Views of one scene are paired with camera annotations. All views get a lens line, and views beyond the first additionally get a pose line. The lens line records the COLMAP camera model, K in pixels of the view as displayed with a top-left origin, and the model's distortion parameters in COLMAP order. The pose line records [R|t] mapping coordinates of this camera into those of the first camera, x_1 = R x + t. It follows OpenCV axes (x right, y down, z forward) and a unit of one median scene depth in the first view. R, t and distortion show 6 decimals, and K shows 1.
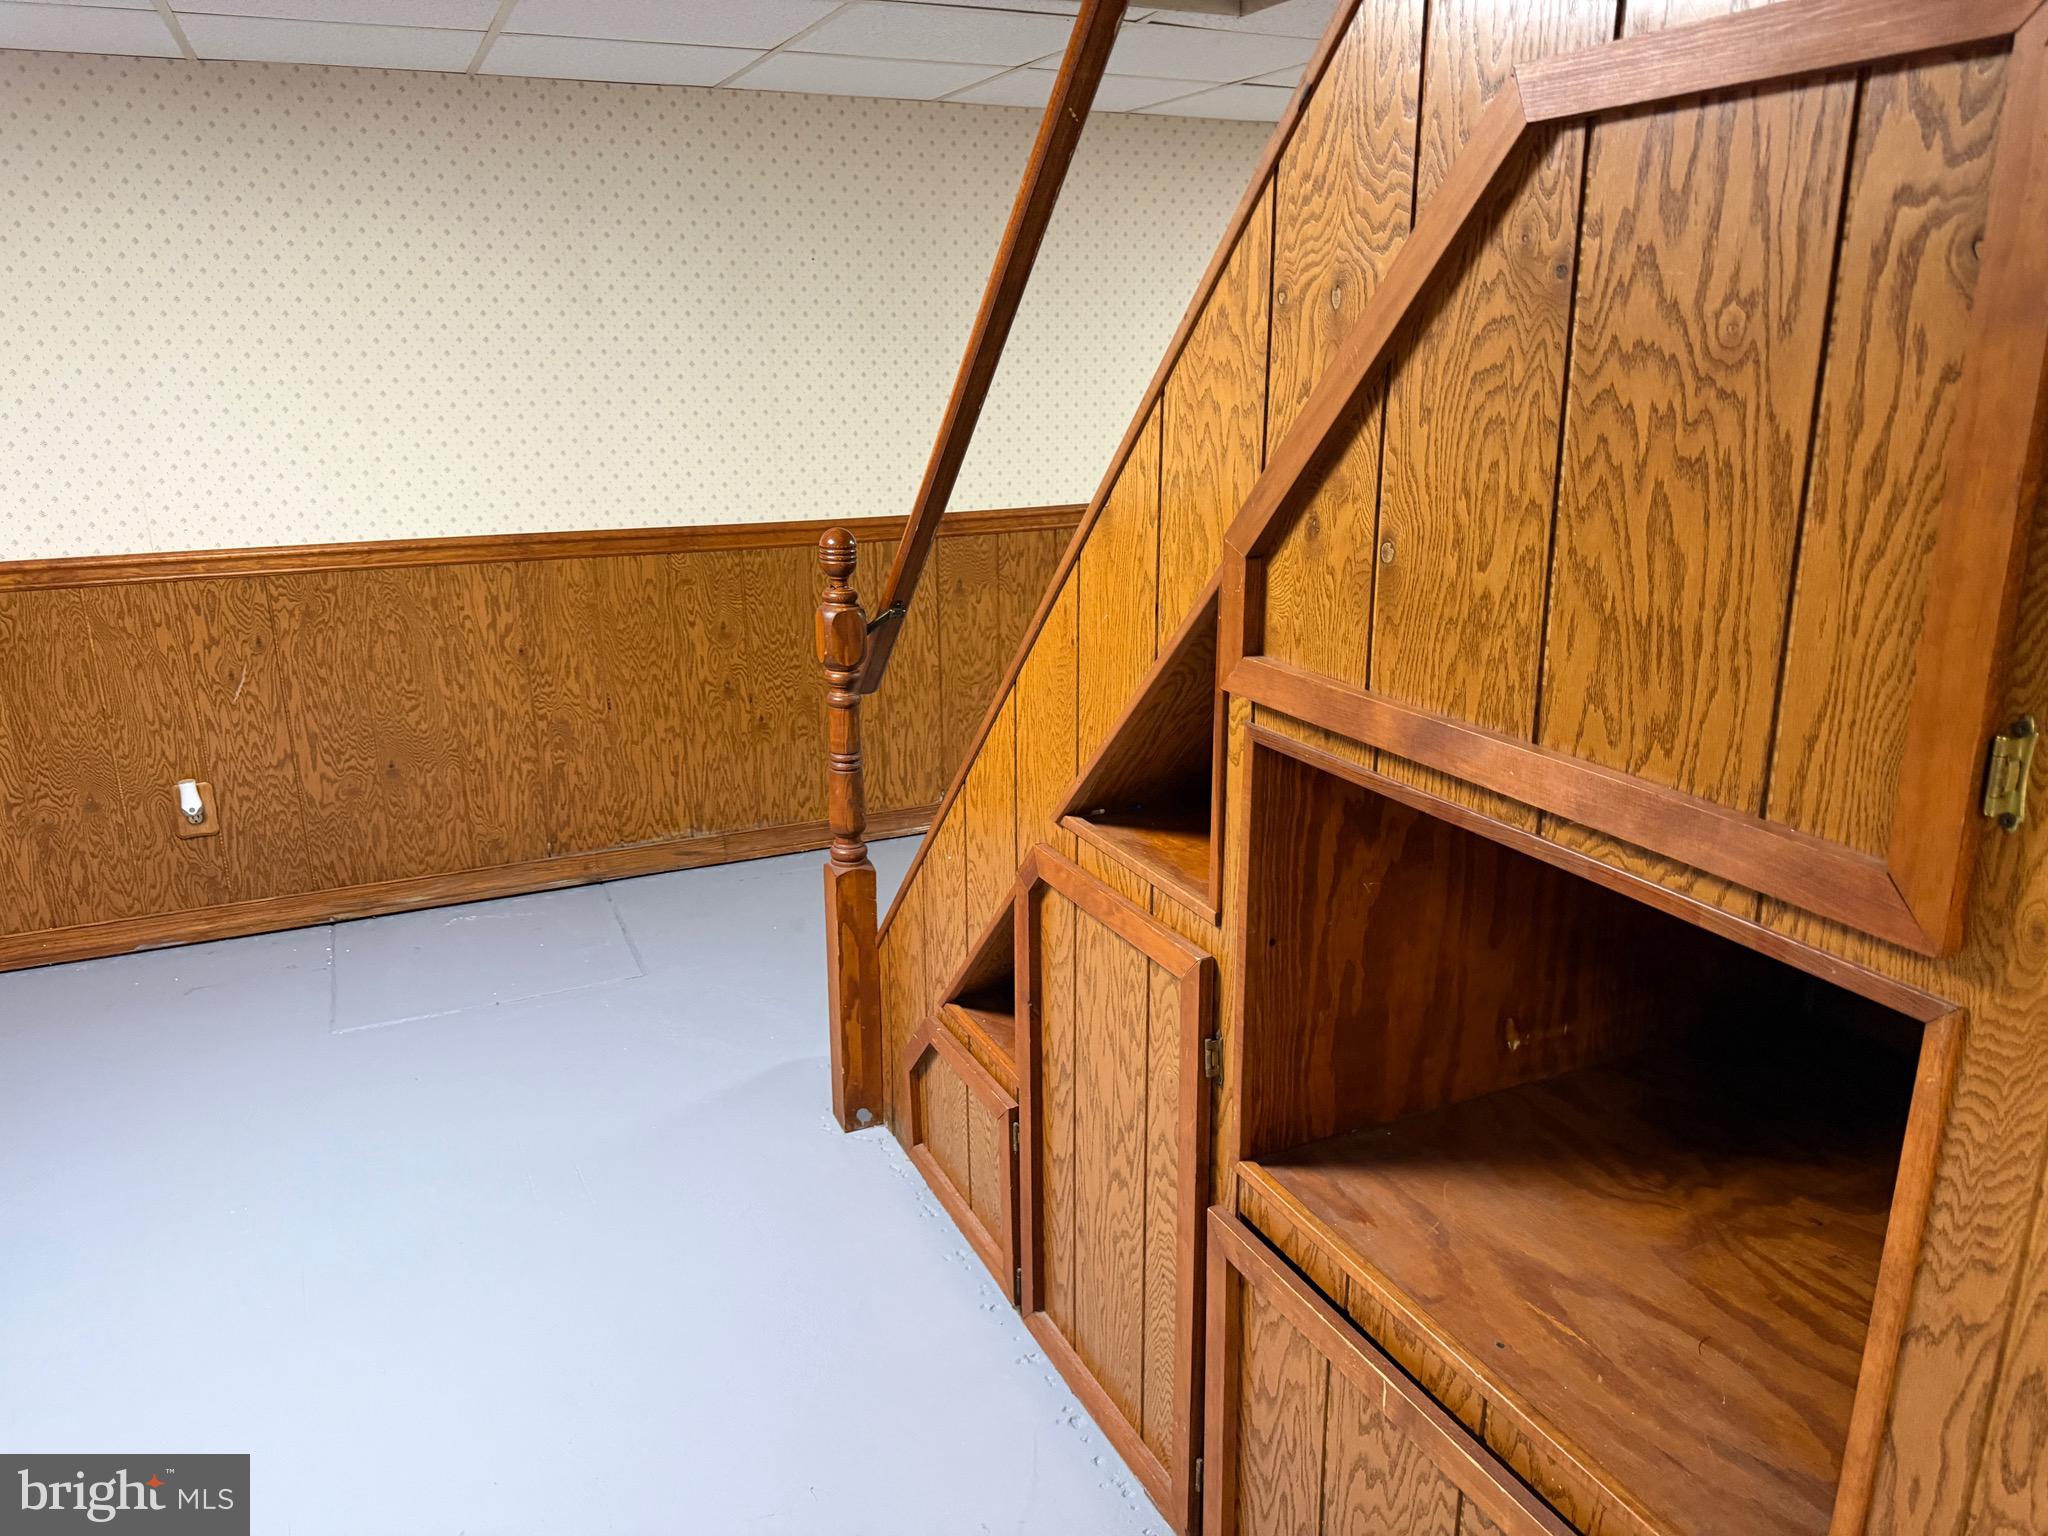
lens RADIAL K [[1434.5, 0, 1004.4], [0, 1434.5, 776.1], [0, 0, 1]] dist [0.071675, -0.088679]
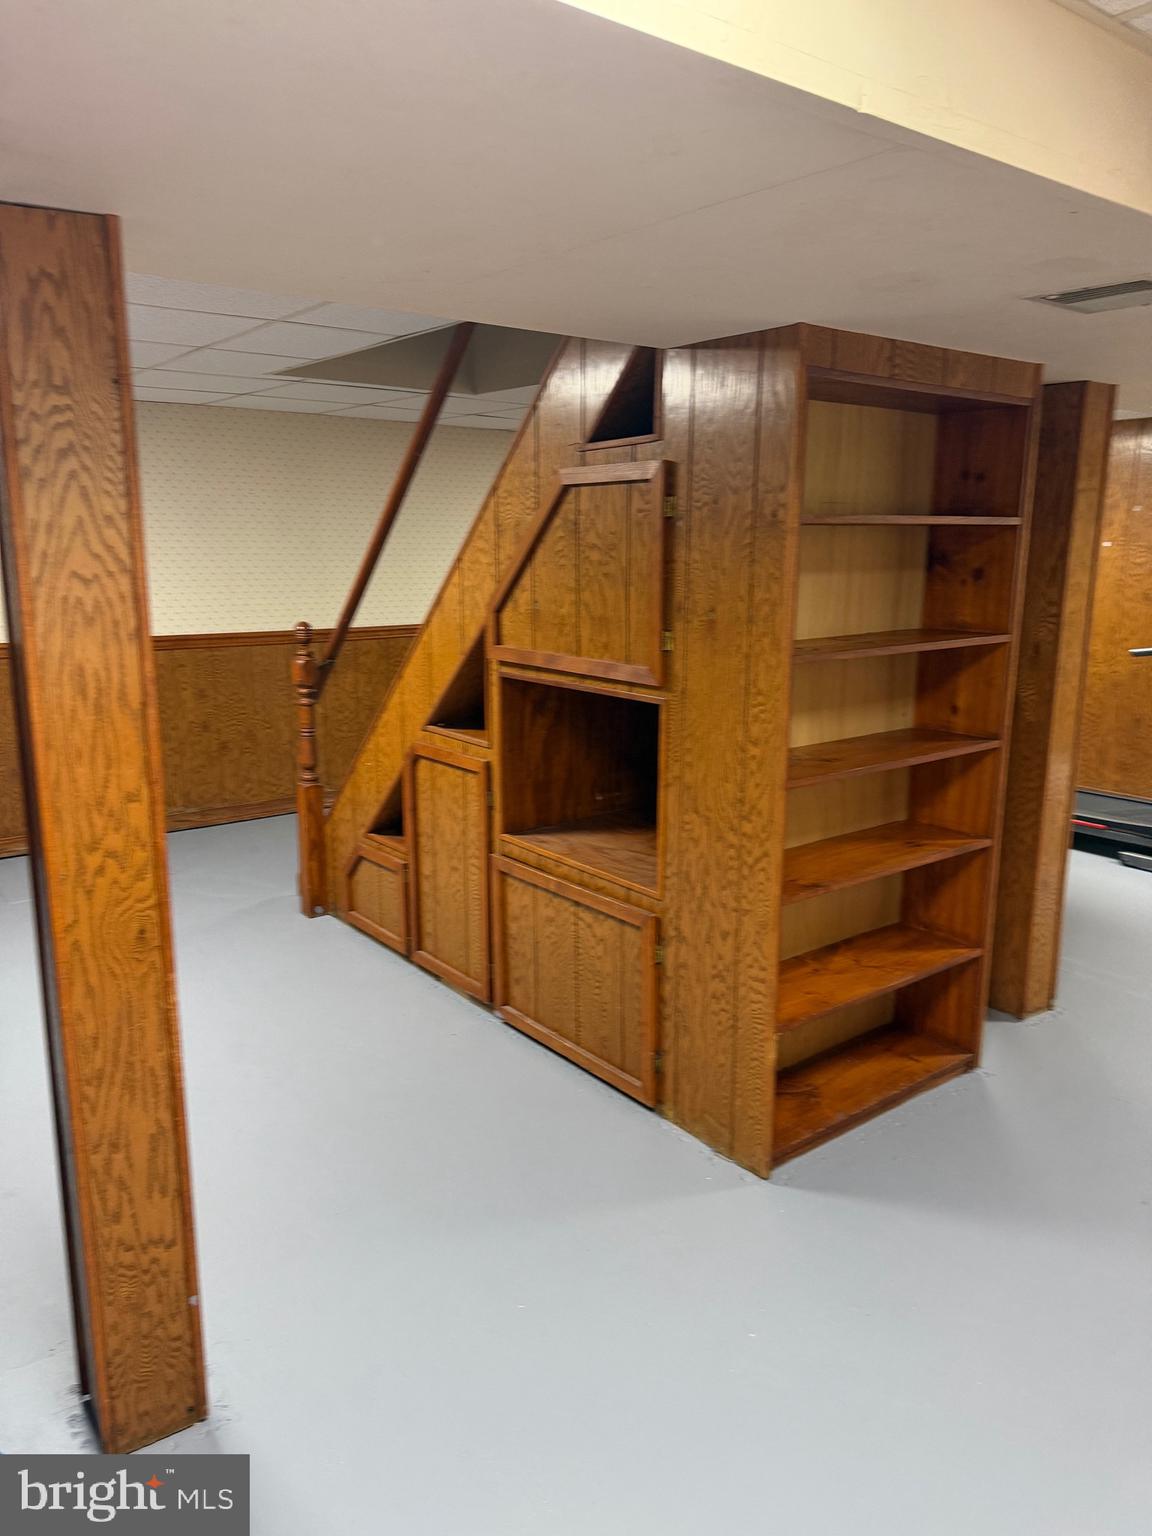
lens RADIAL K [[1075.9, 0, 571.0], [0, 1075.9, 755.2], [0, 0, 1]] dist [0.071675, -0.088679]
pose [[0.970380, -0.034508, 0.239105, -0.192245], [0.057020, 0.994497, -0.087885, 0.304221], [-0.234756, 0.098916, 0.967008, -1.018017]]
